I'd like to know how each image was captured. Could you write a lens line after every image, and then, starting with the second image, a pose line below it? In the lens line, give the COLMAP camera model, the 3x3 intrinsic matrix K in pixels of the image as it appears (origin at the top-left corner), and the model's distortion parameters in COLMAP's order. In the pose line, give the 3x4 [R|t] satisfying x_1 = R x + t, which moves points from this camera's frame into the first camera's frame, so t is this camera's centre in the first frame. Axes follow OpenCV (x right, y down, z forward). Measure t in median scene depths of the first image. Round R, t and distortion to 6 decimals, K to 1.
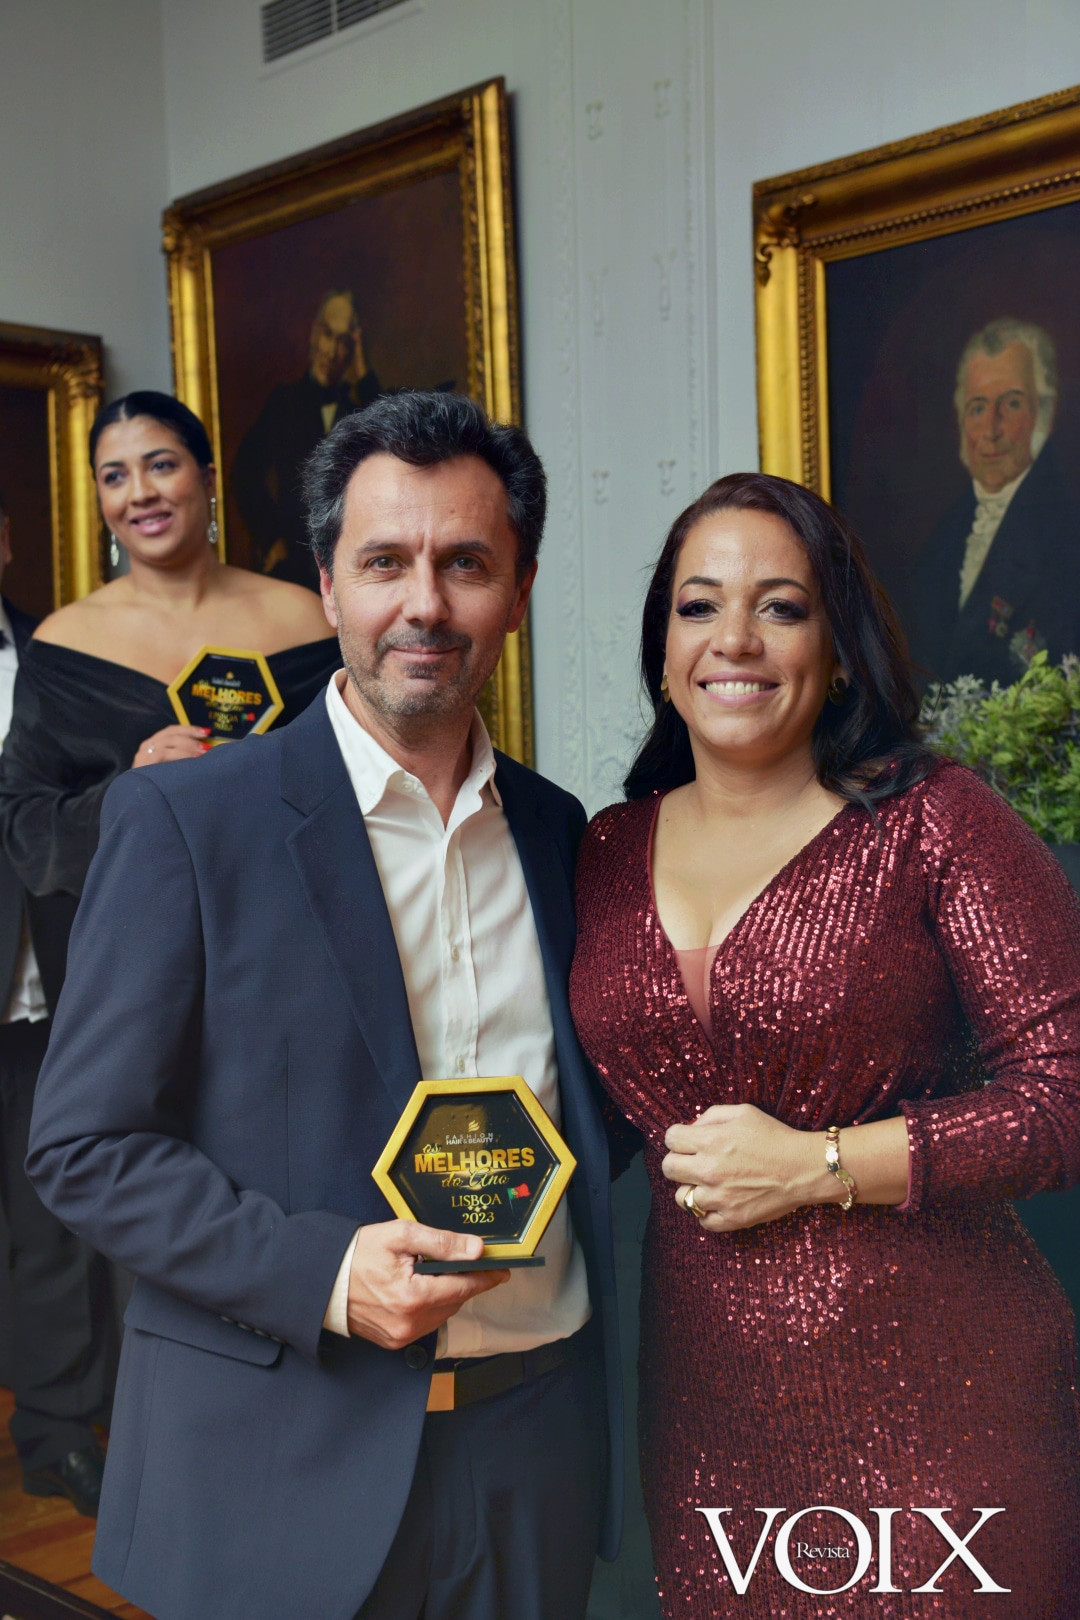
lens RADIAL K [[2262.5, 0, 539.8], [0, 2262.5, 813.6], [0, 0, 1]] dist [0.156928, 0.233934]
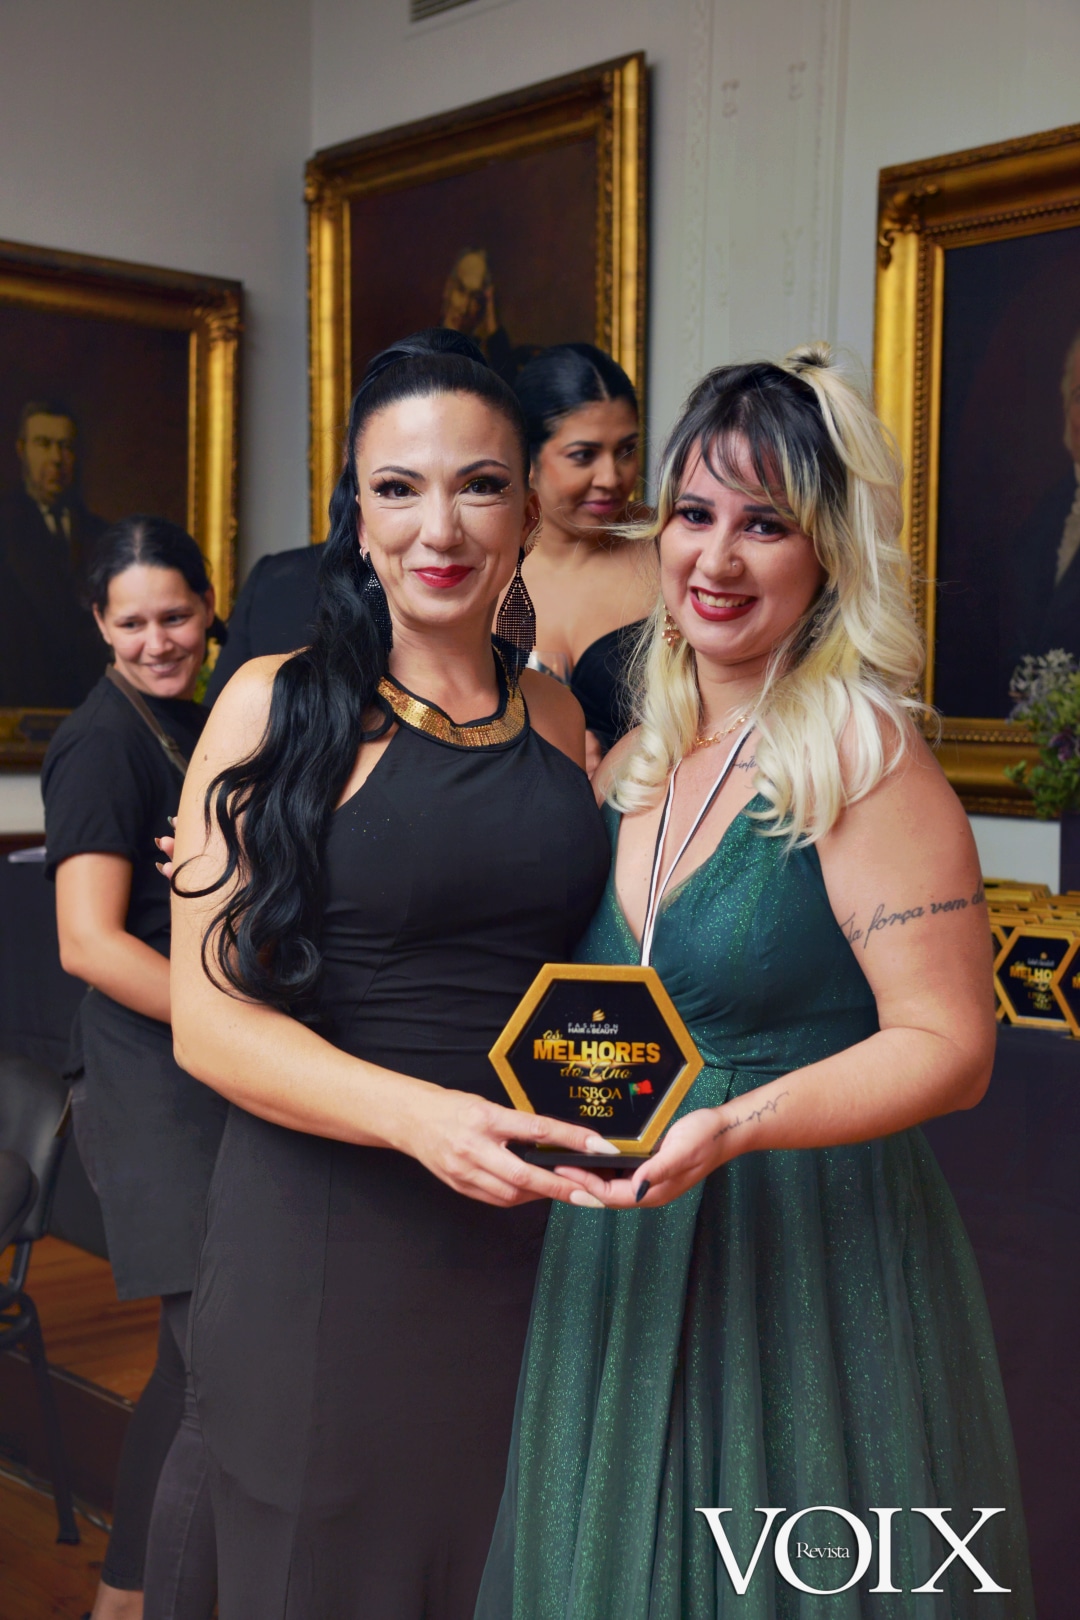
lens RADIAL K [[2354.1, 0, 542.8], [0, 2354.1, 797.8], [0, 0, 1]] dist [0.210362, 0.095990]
pose [[0.998444, 0.046139, -0.031302, -0.013373], [-0.045577, 0.998790, 0.018448, -0.000405], [0.032115, -0.016992, 0.999340, -0.106037]]
